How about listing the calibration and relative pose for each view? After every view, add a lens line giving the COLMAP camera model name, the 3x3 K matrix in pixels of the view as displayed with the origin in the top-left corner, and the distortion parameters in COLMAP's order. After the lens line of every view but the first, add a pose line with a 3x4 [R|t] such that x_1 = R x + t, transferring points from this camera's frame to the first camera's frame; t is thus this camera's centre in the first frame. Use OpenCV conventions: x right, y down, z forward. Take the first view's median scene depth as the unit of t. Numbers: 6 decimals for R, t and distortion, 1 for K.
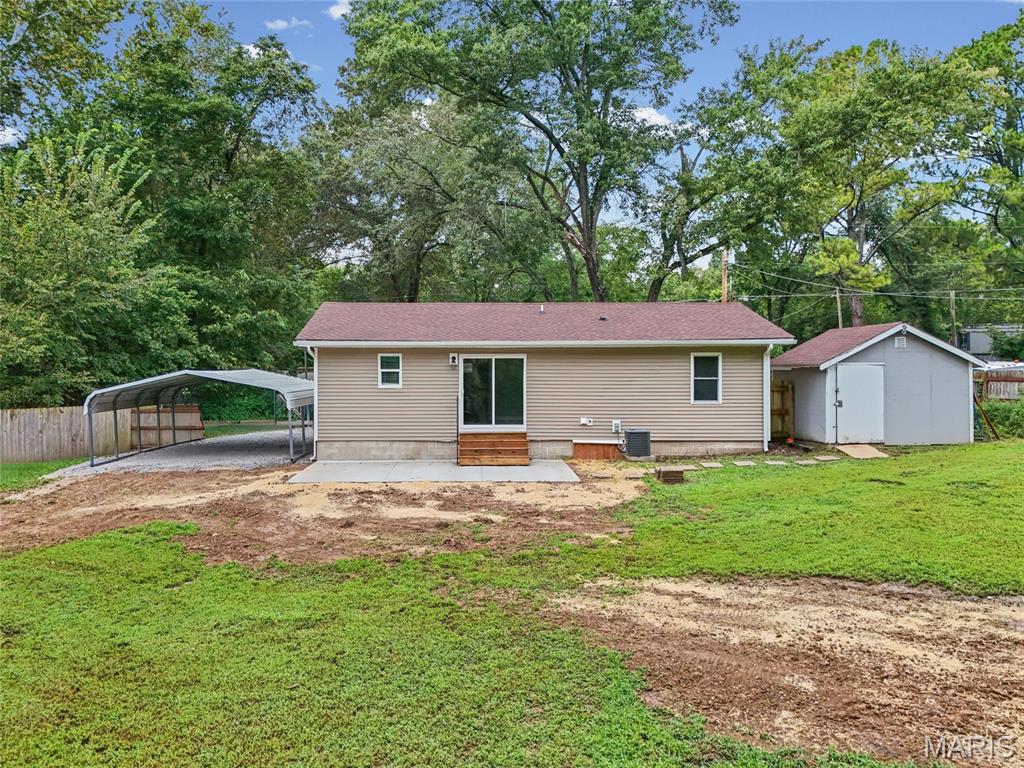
lens RADIAL K [[750.5, 0, 512.0], [0, 750.5, 384.0], [0, 0, 1]] dist [0.066639, -0.003618]
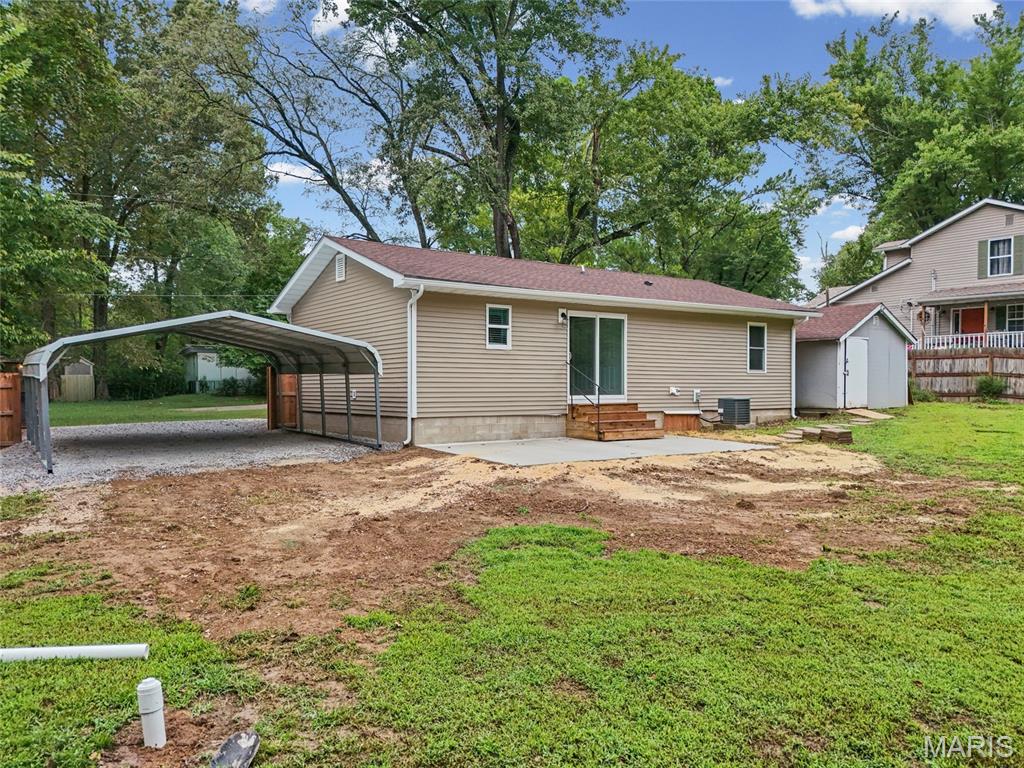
lens RADIAL K [[721.1, 0, 503.9], [0, 721.1, 380.7], [0, 0, 1]] dist [0.064571, -0.002205]
pose [[0.841146, 0.003631, 0.540795, -0.563187], [-0.003780, 0.999993, -0.000834, 0.039172], [-0.540794, -0.001342, 0.841154, 0.363153]]
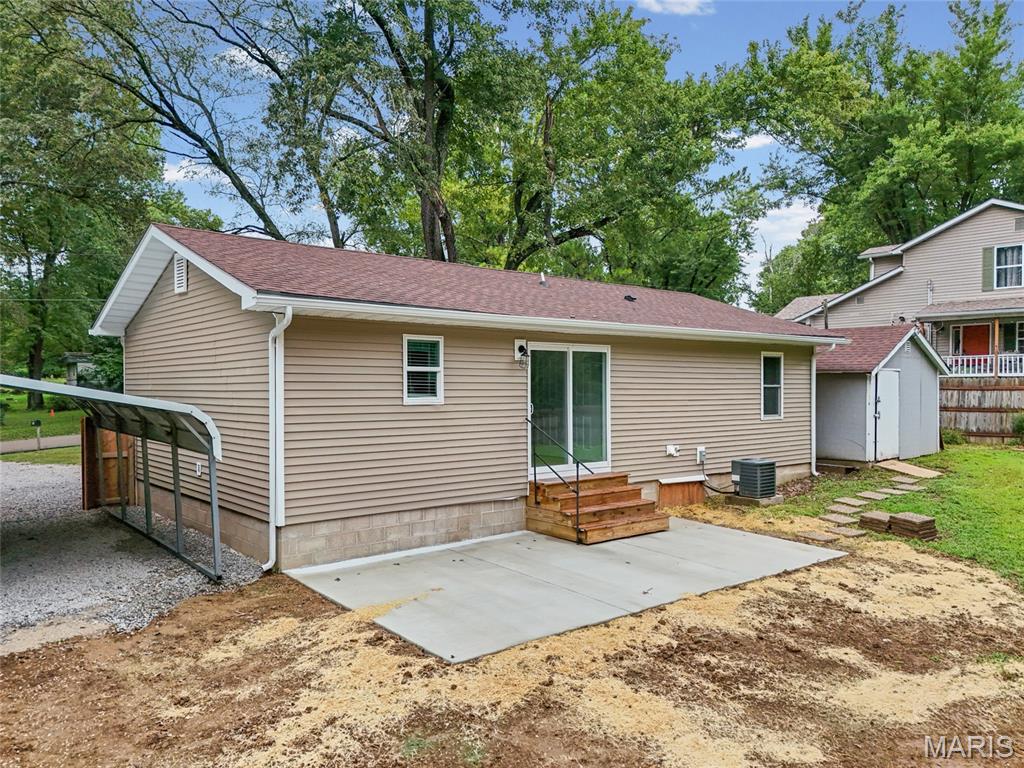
lens RADIAL K [[750.5, 0, 512.0], [0, 750.5, 384.0], [0, 0, 1]] dist [0.066639, -0.003618]
pose [[0.784215, 0.002293, 0.620485, -0.426732], [-0.000546, 0.999995, -0.003005, -0.006567], [-0.620489, 0.002018, 0.784213, 0.567545]]
